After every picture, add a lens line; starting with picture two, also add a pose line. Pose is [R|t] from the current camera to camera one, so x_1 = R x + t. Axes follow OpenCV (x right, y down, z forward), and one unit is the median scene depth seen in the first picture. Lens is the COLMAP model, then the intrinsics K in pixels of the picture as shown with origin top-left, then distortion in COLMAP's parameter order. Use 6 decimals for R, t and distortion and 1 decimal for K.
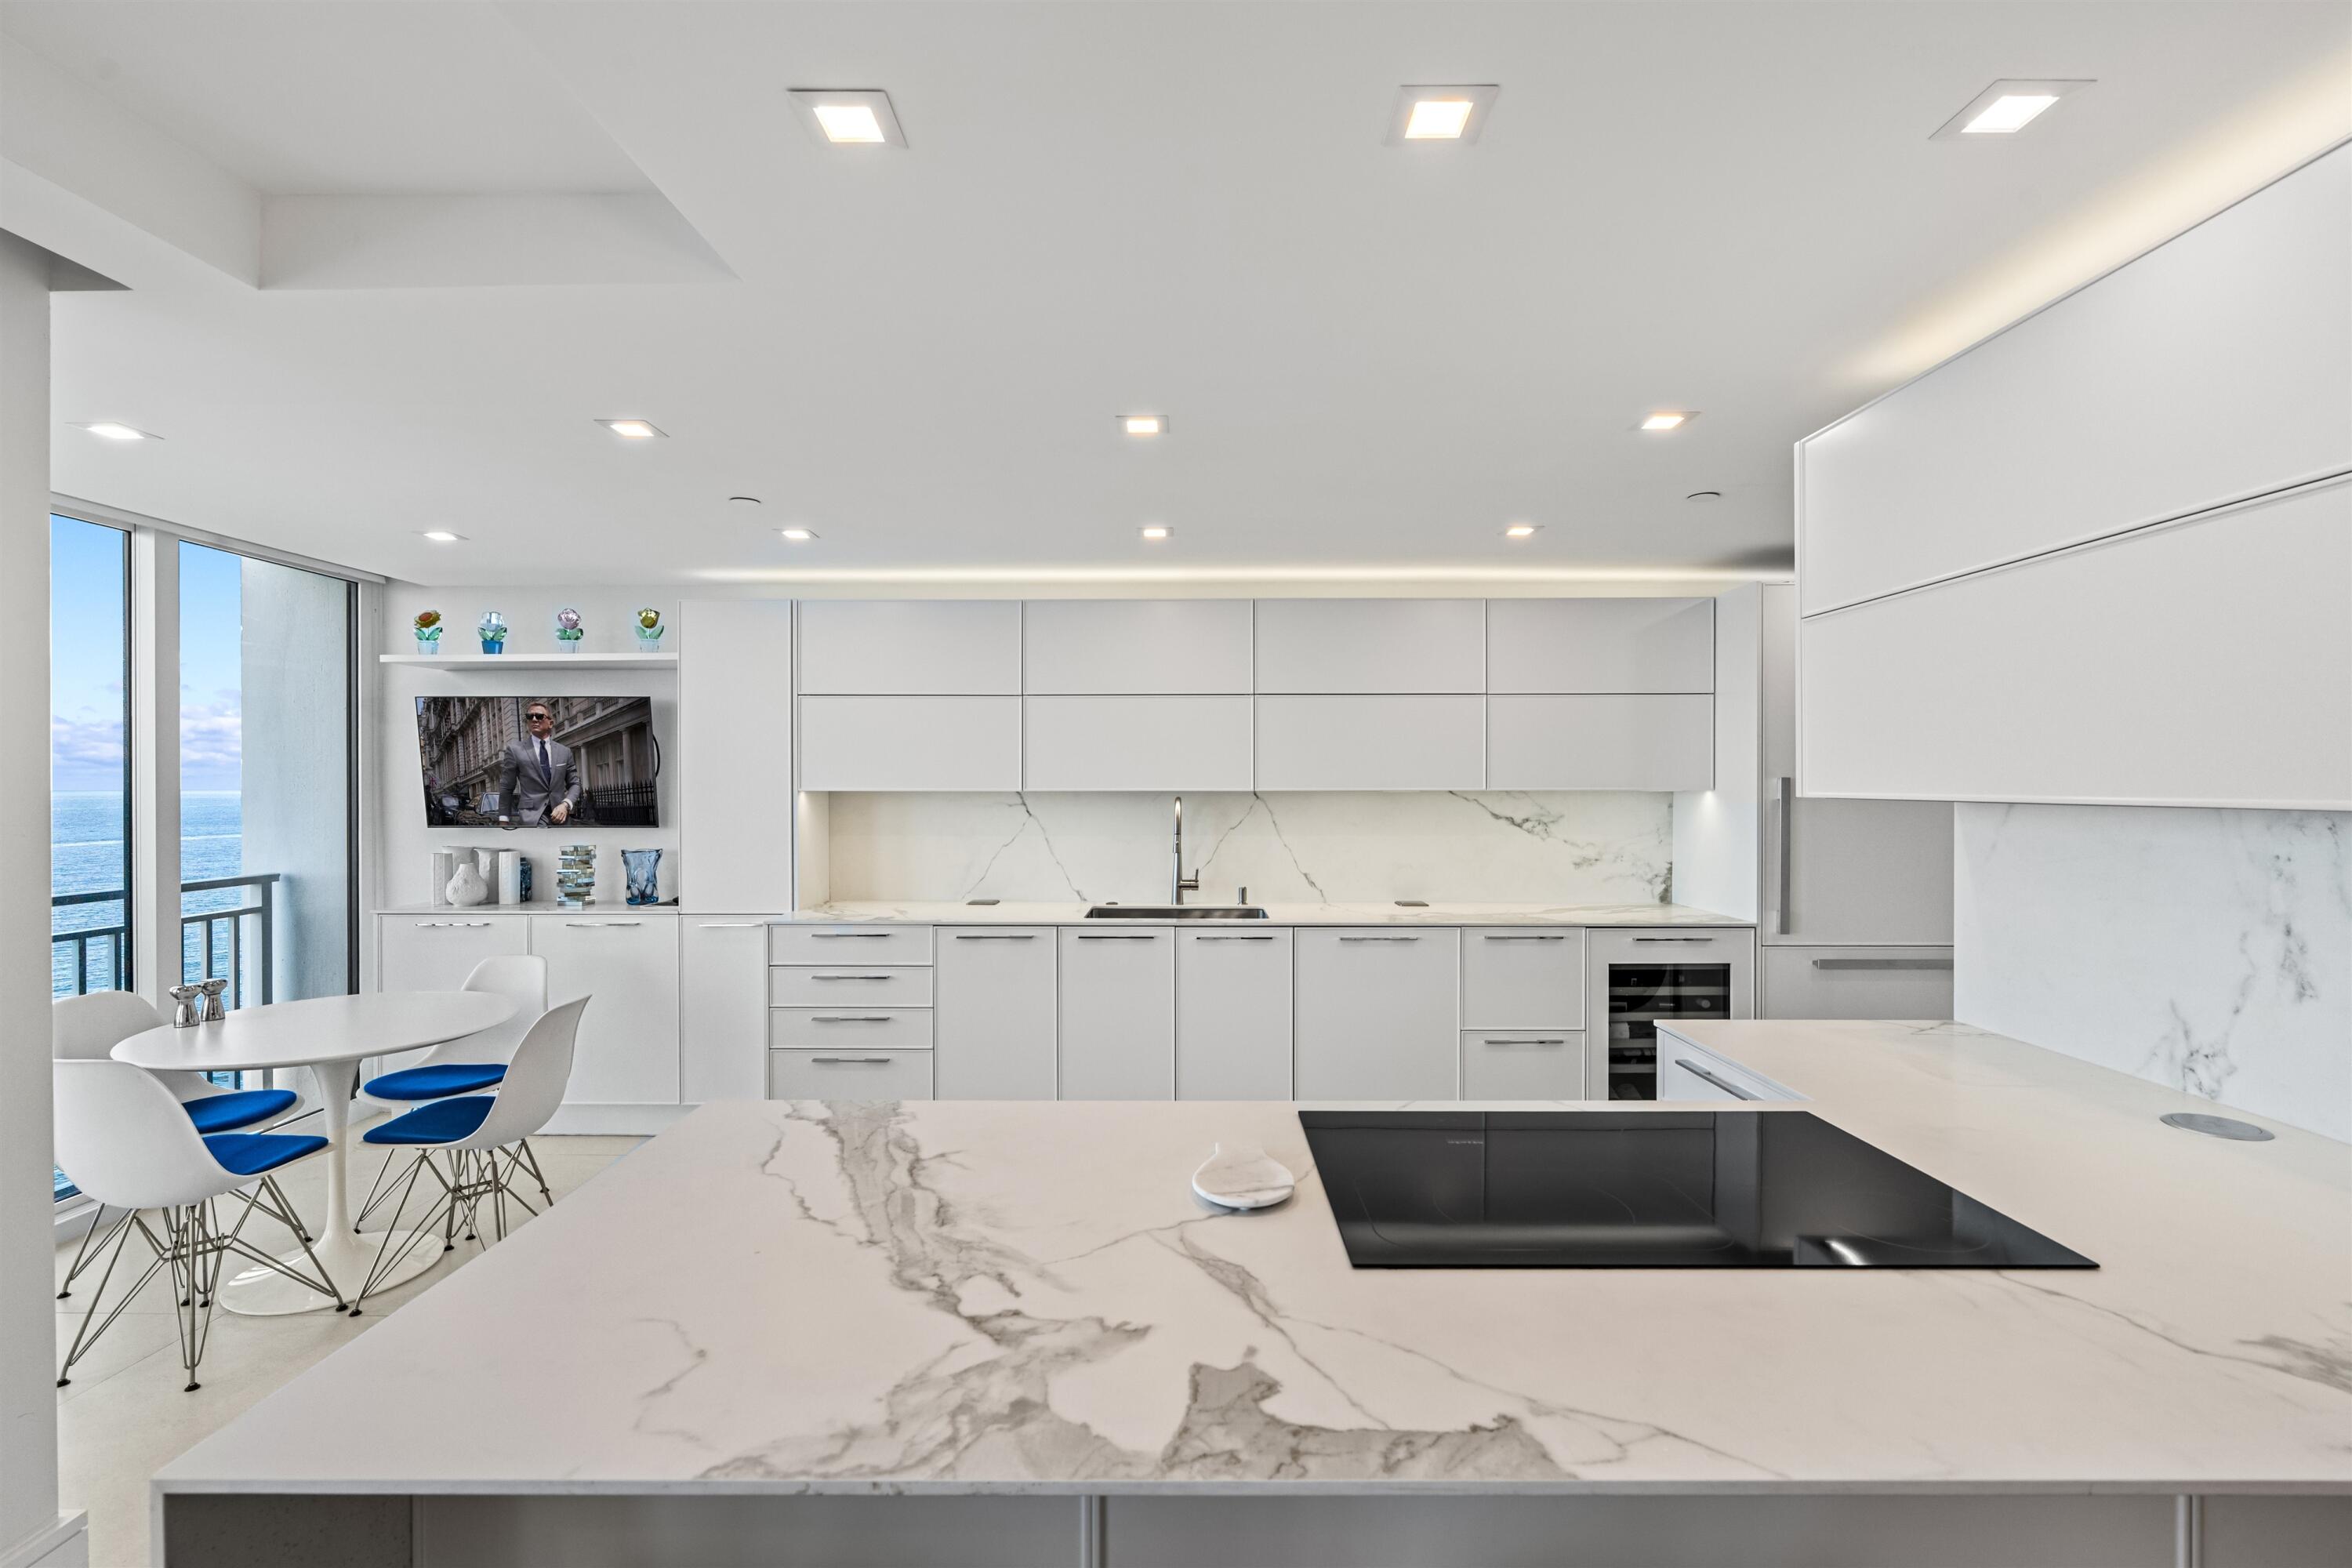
lens RADIAL K [[1075.6, 0, 1168.8], [0, 1075.6, 781.4], [0, 0, 1]] dist [-0.009207, 0.001564]
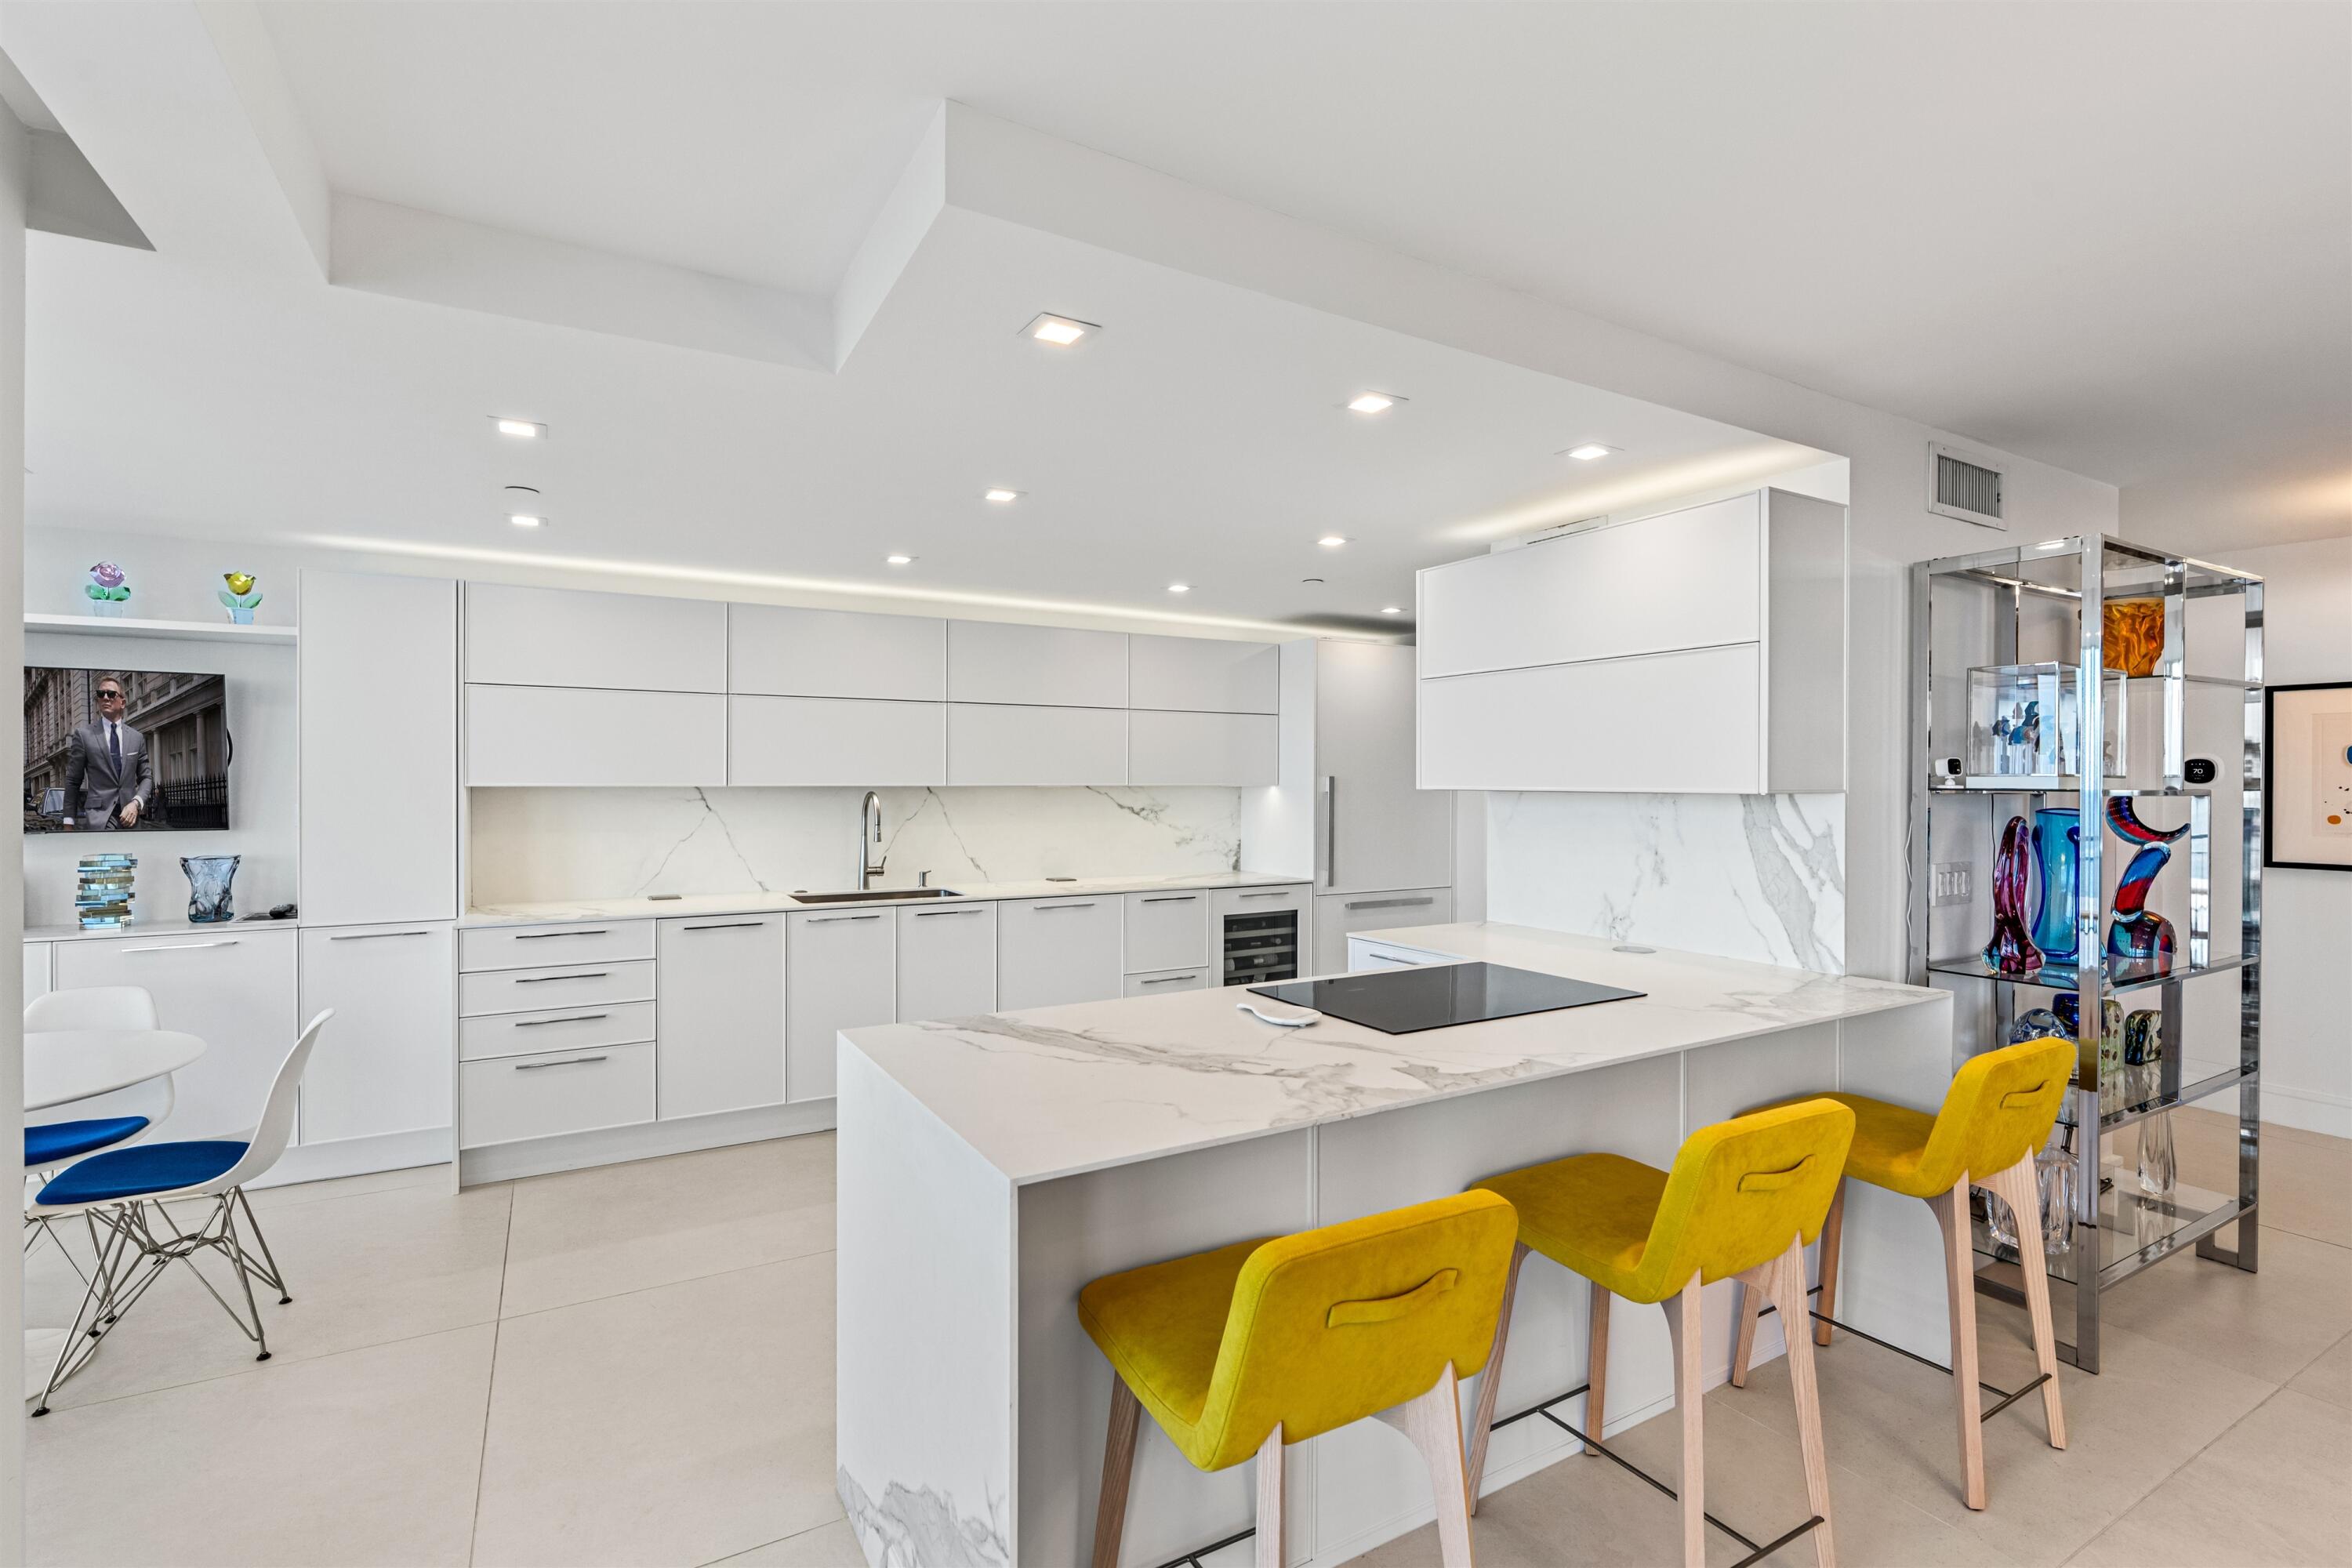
lens RADIAL K [[1075.6, 0, 1178.0], [0, 1075.6, 766.9], [0, 0, 1]] dist [-0.009207, 0.001564]
pose [[0.862195, 0.008662, 0.506503, -0.295976], [-0.003288, 0.999928, -0.011503, 0.000943], [-0.506566, 0.008253, 0.862162, -0.118002]]
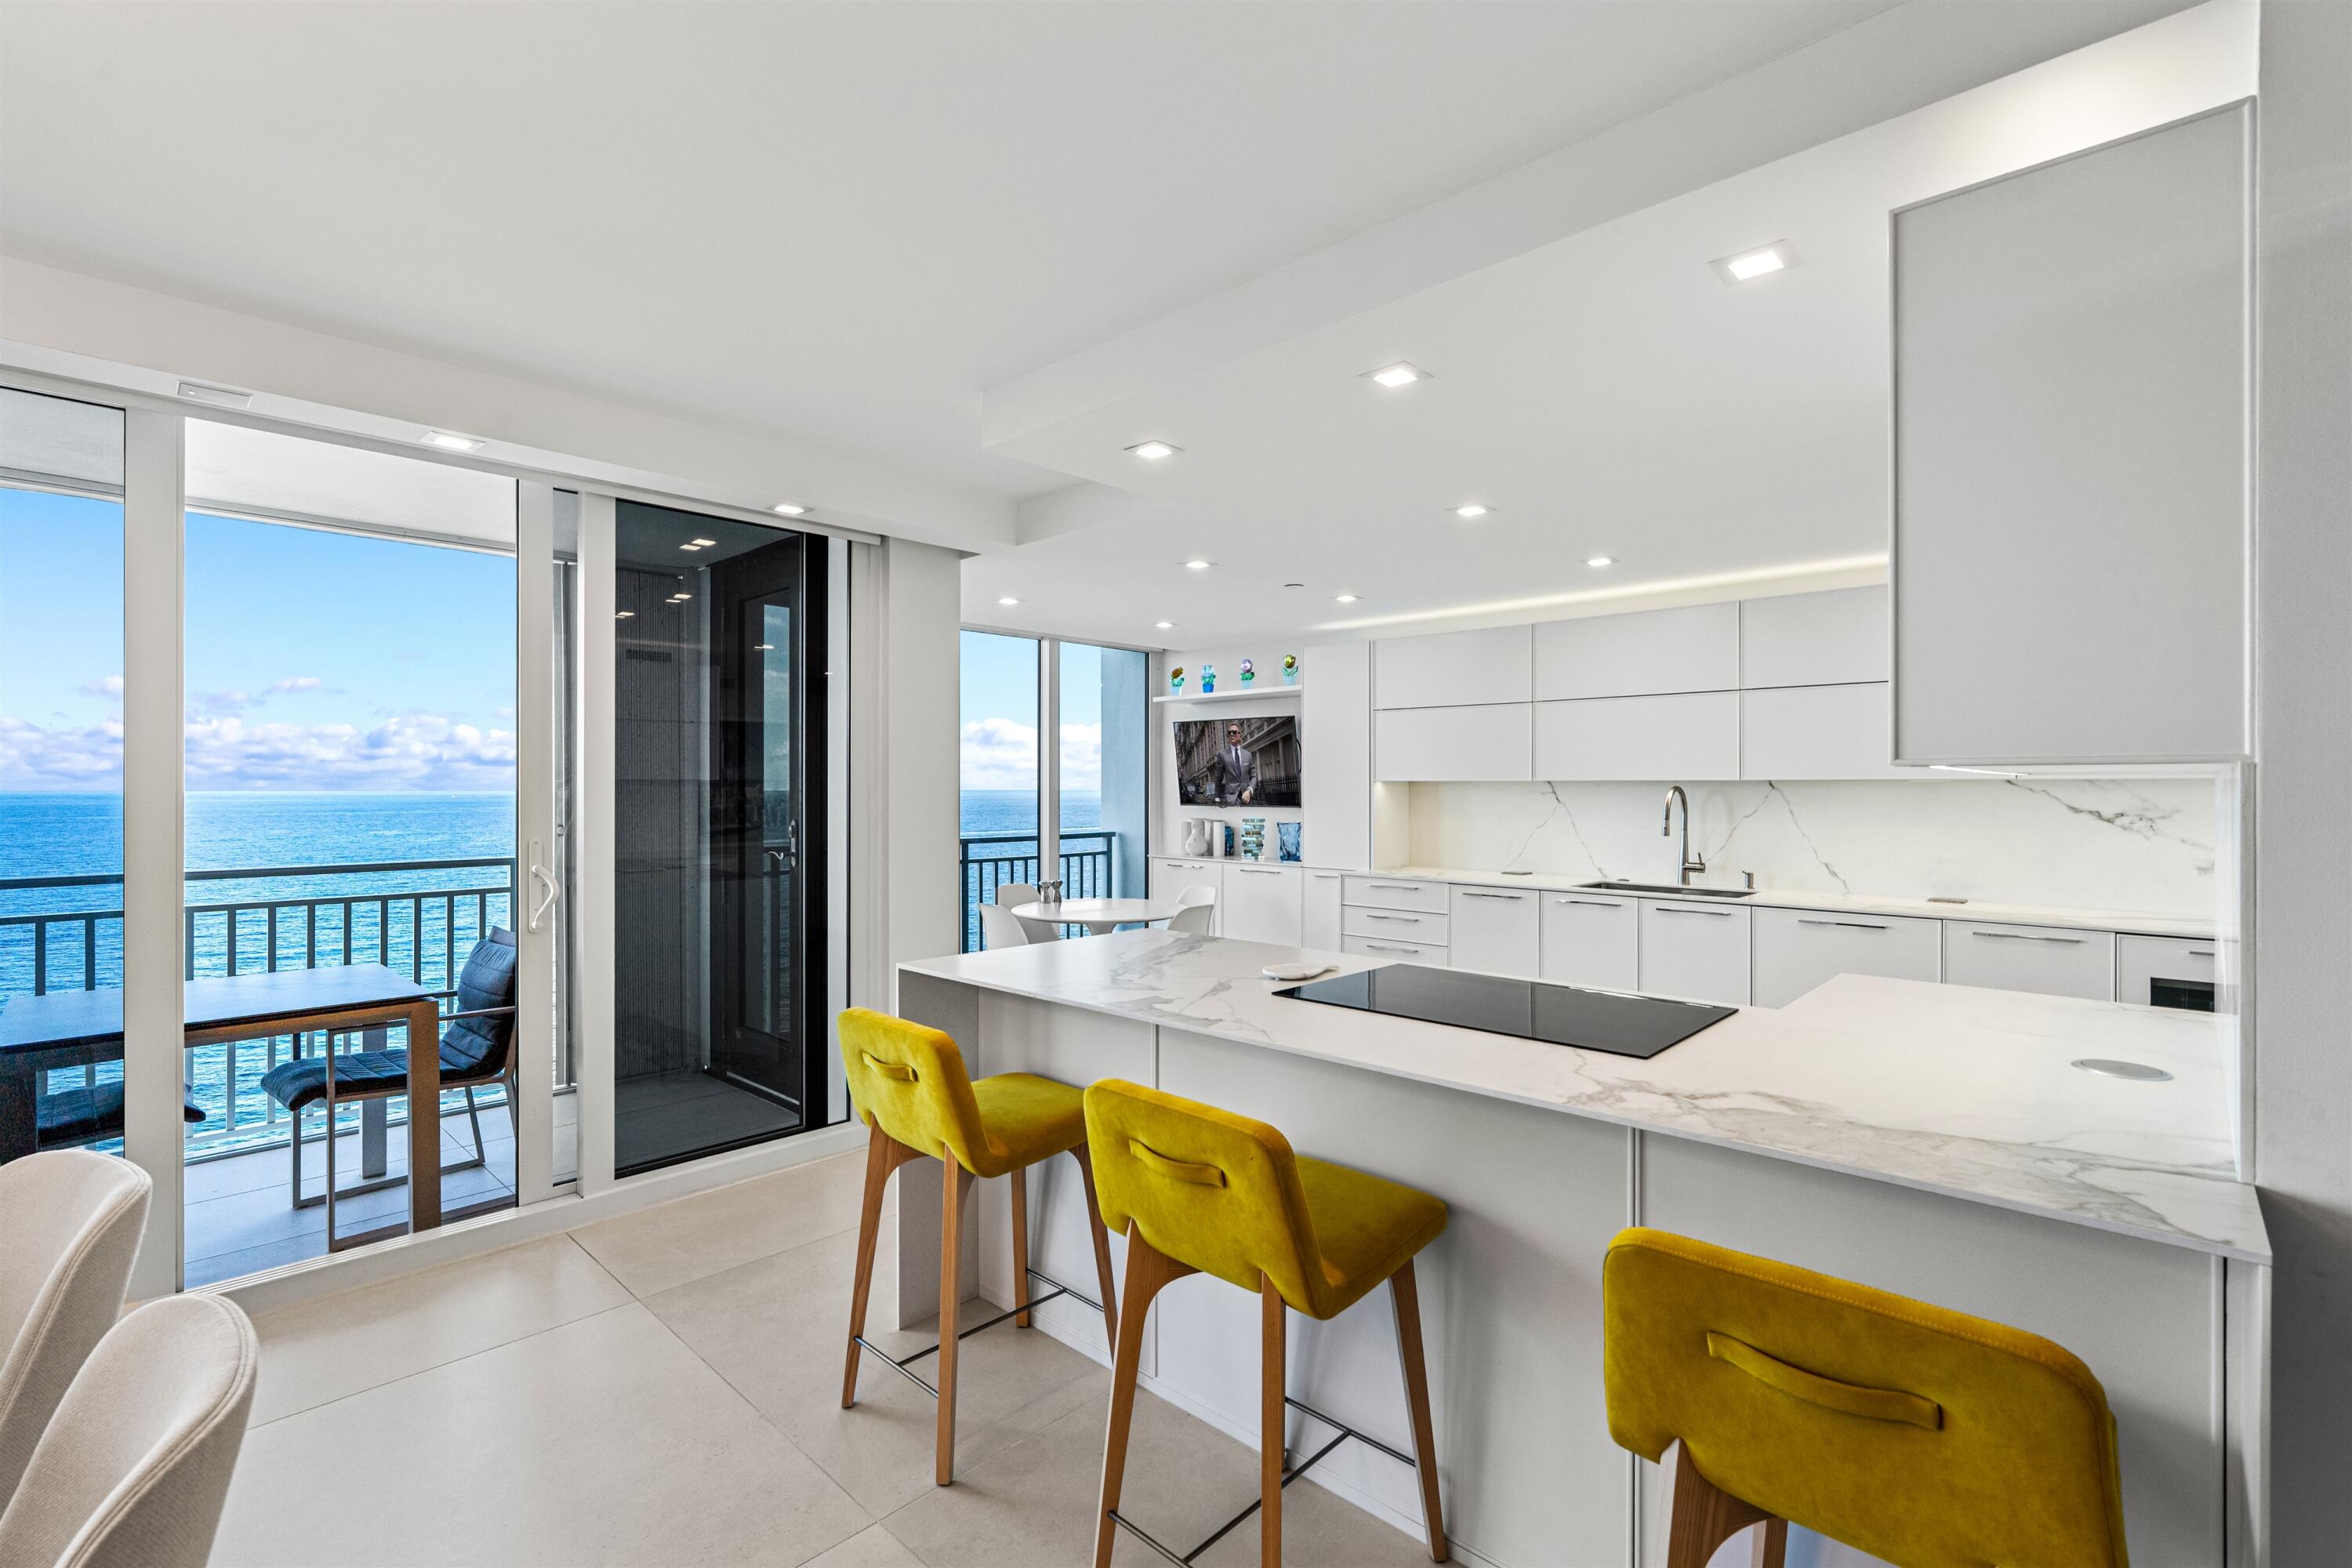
lens RADIAL K [[1075.6, 0, 1191.3], [0, 1075.6, 791.3], [0, 0, 1]] dist [-0.009207, 0.001564]
pose [[0.741996, 0.005181, -0.670384, 0.388511], [0.000971, 0.999961, 0.008803, 0.009241], [0.670404, -0.007182, 0.741962, -0.166496]]
